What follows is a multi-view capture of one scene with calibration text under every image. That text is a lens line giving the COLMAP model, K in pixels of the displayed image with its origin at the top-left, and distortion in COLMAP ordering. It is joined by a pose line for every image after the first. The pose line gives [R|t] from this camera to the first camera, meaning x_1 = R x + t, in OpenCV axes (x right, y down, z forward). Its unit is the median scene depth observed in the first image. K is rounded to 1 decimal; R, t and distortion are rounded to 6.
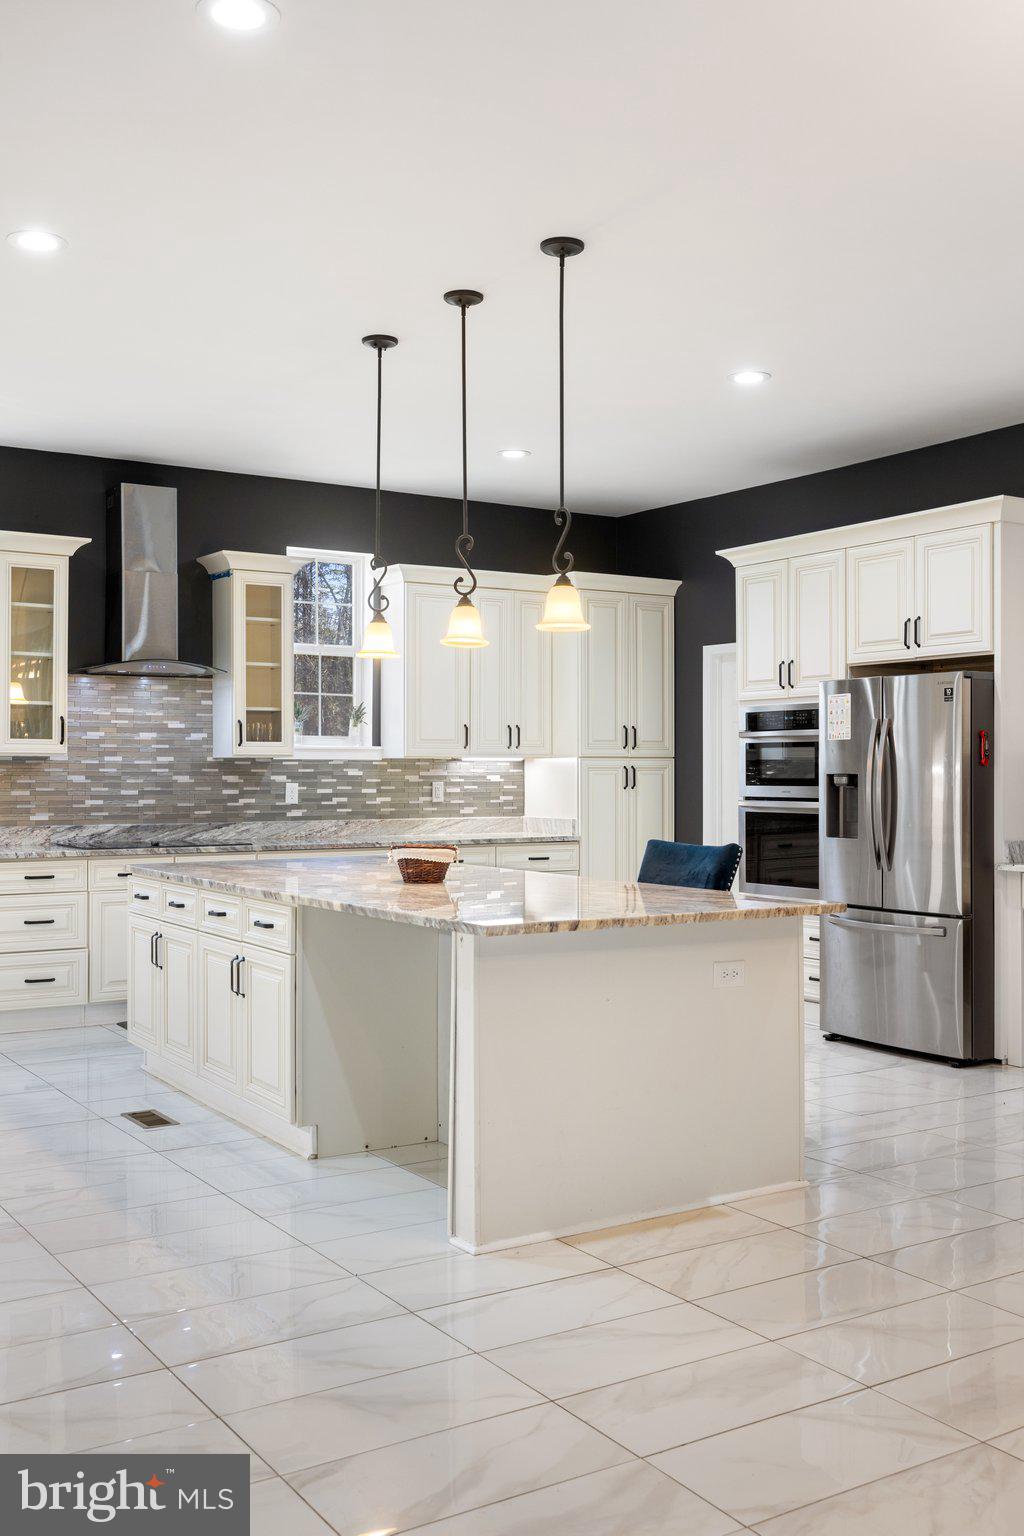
lens RADIAL K [[1474.6, 0, 512.0], [0, 1474.6, 768.0], [0, 0, 1]] dist [0.001701, 0.003782]
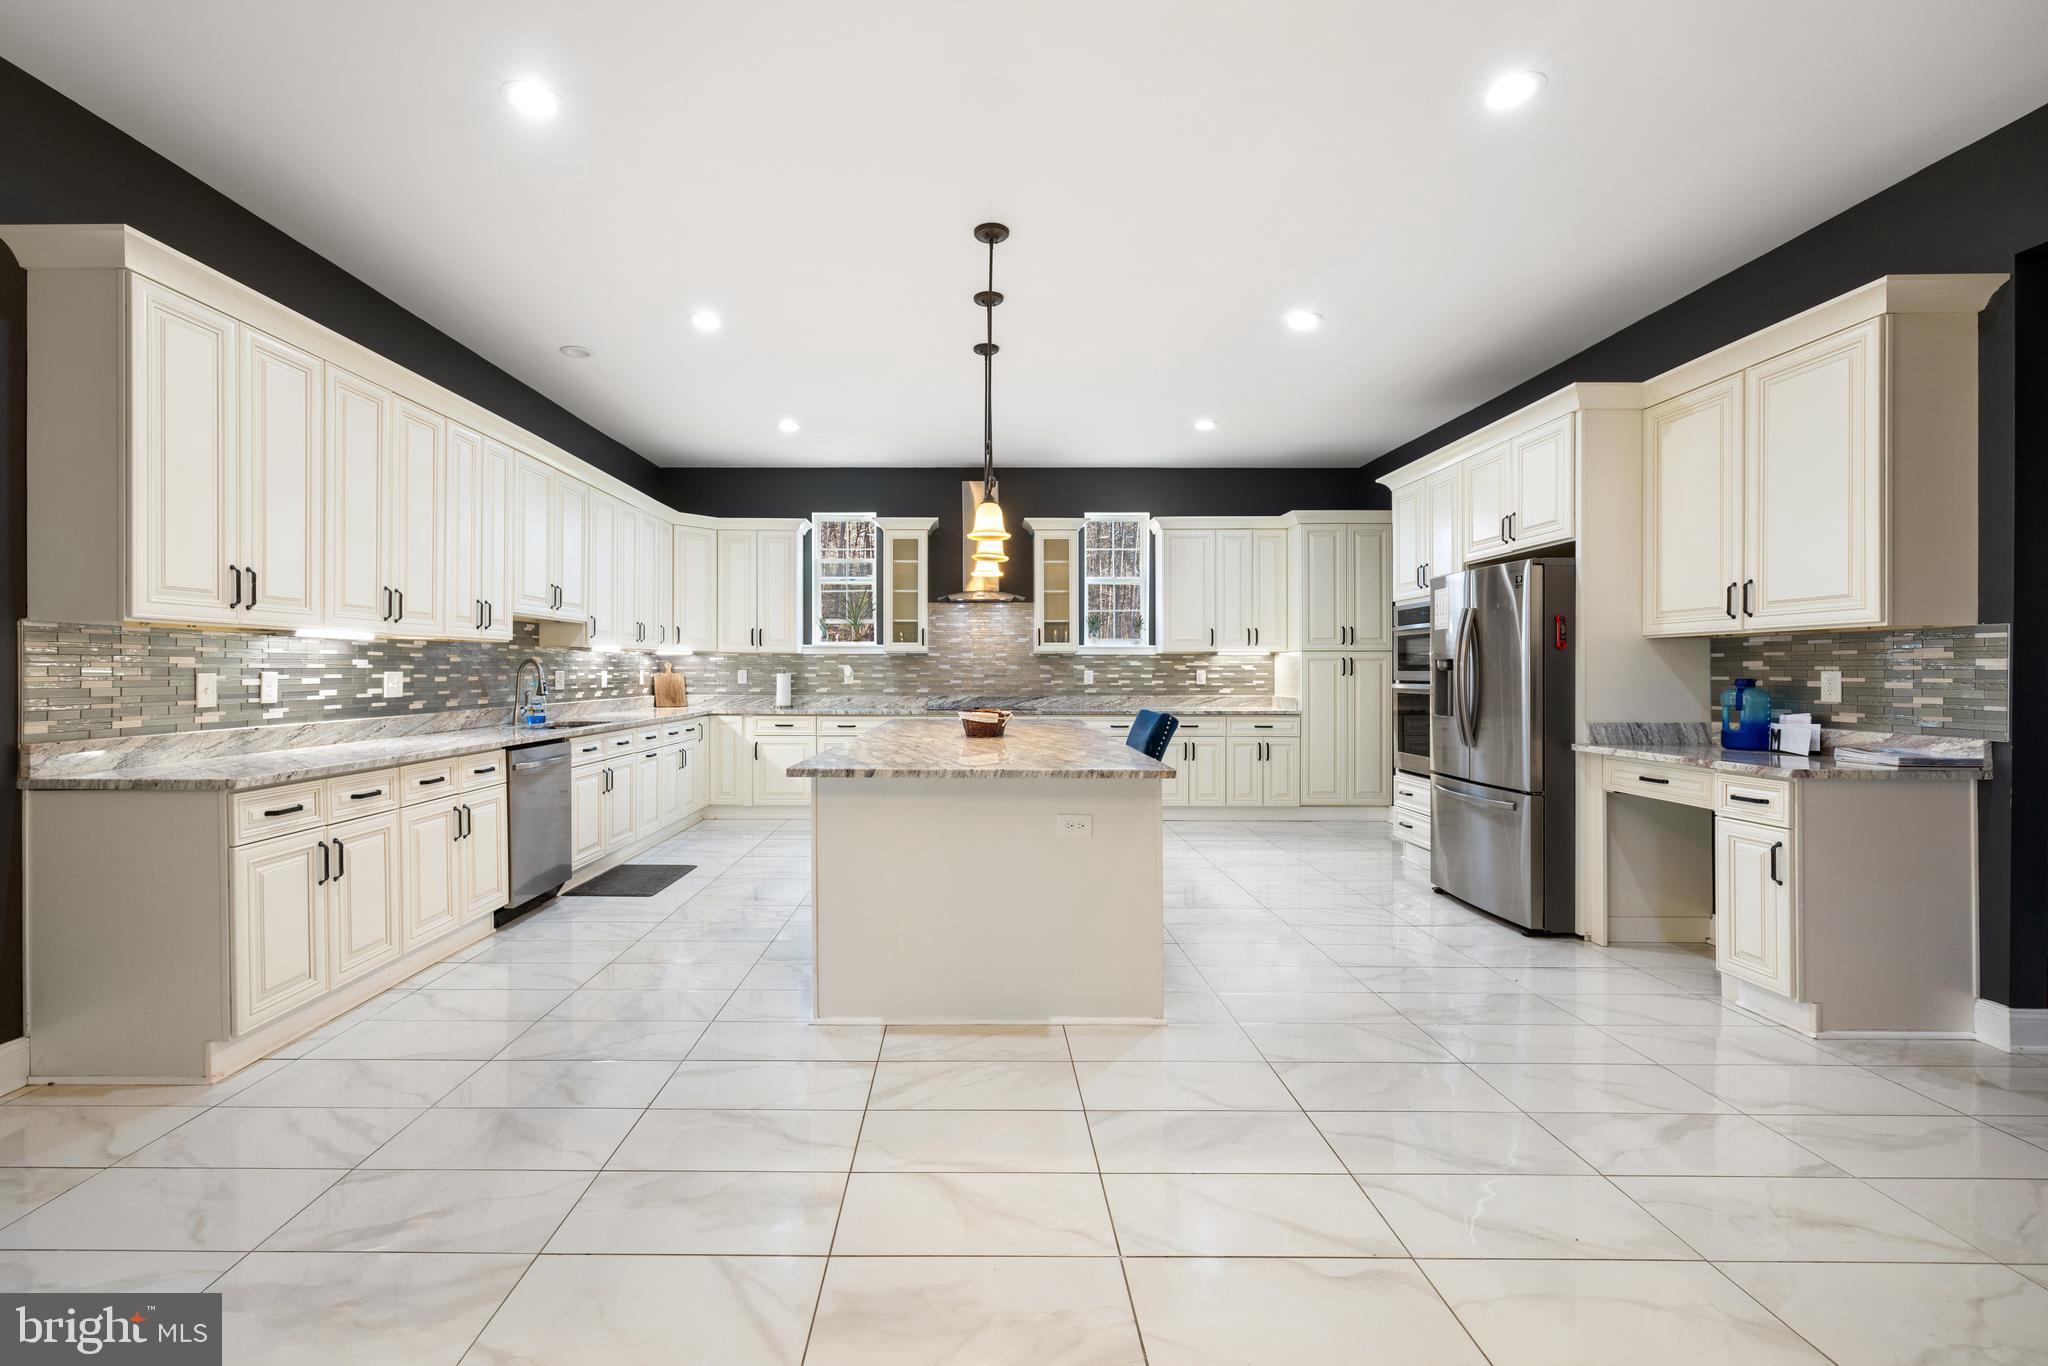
lens RADIAL K [[864.3, 0, 971.1], [0, 864.3, 668.6], [0, 0, 1]] dist [0.000815, 0.000162]
pose [[0.839564, -0.001892, -0.543257, 0.244715], [0.001275, 0.999998, -0.001512, 0.010287], [0.543259, 0.000576, 0.839565, 0.215943]]
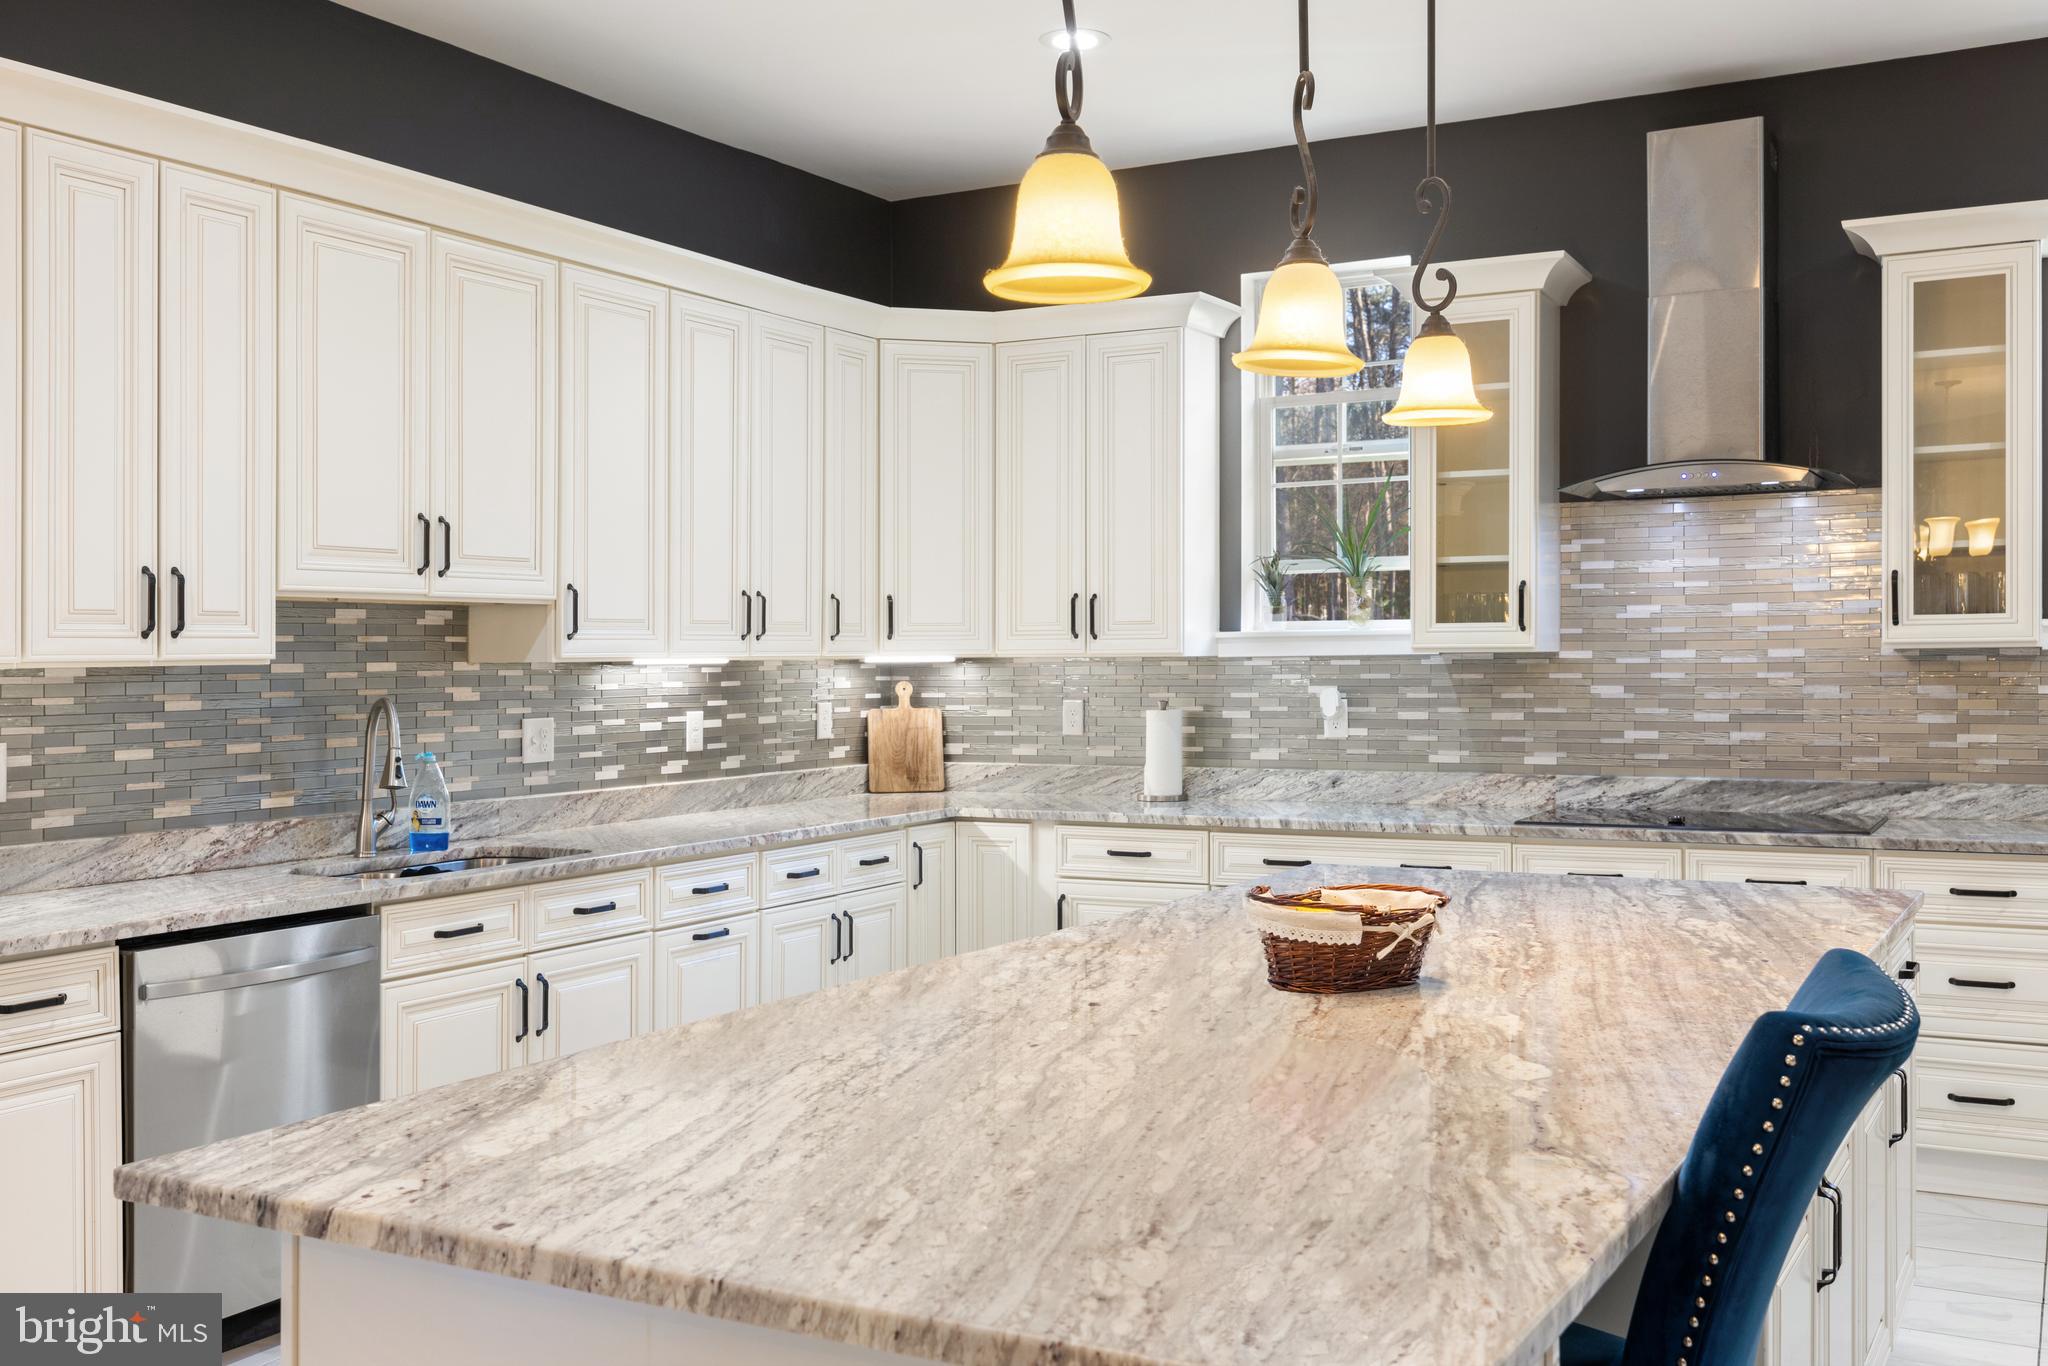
lens RADIAL K [[1966.1, 0, 1024.0], [0, 1966.1, 683.0], [0, 0, 1]] dist [0.001701, 0.003782]
pose [[0.481573, 0.005067, -0.876391, 0.241811], [0.012156, 0.999848, 0.012460, -0.007558], [0.876322, -0.016654, 0.481438, 0.452616]]
